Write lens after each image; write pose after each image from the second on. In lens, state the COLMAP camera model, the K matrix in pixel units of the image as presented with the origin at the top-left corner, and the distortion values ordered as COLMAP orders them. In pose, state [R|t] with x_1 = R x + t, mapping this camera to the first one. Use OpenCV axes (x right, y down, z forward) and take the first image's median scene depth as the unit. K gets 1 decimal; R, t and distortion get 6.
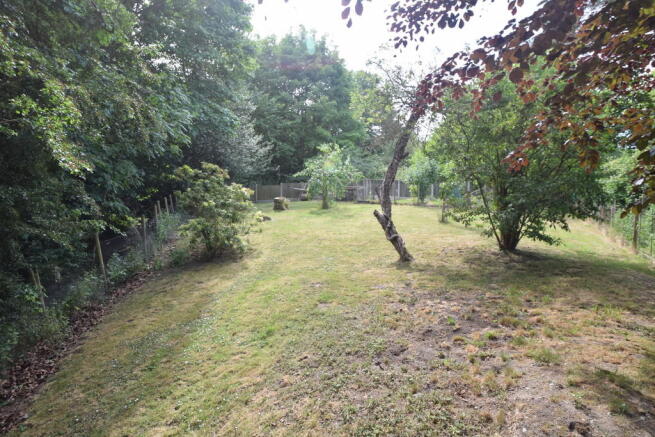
lens RADIAL K [[318.1, 0, 325.5], [0, 318.1, 216.8], [0, 0, 1]] dist [-0.003588, -0.000244]
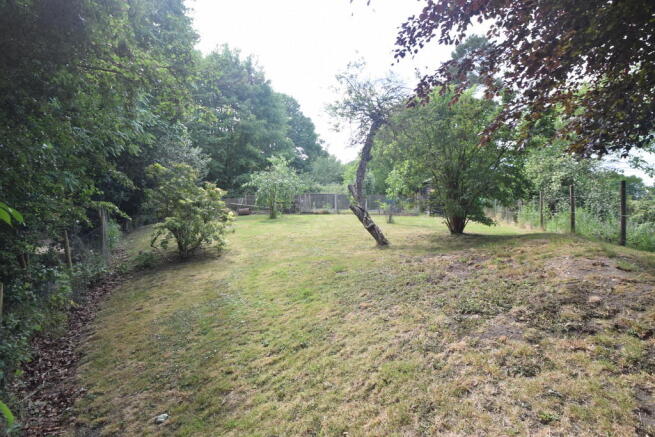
lens RADIAL K [[318.1, 0, 330.0], [0, 318.1, 219.6], [0, 0, 1]] dist [-0.003588, -0.000244]
pose [[0.967508, -0.025148, 0.251588, -0.177597], [0.039640, 0.997823, -0.052703, 0.080847], [-0.249715, 0.060963, 0.966399, -0.056073]]
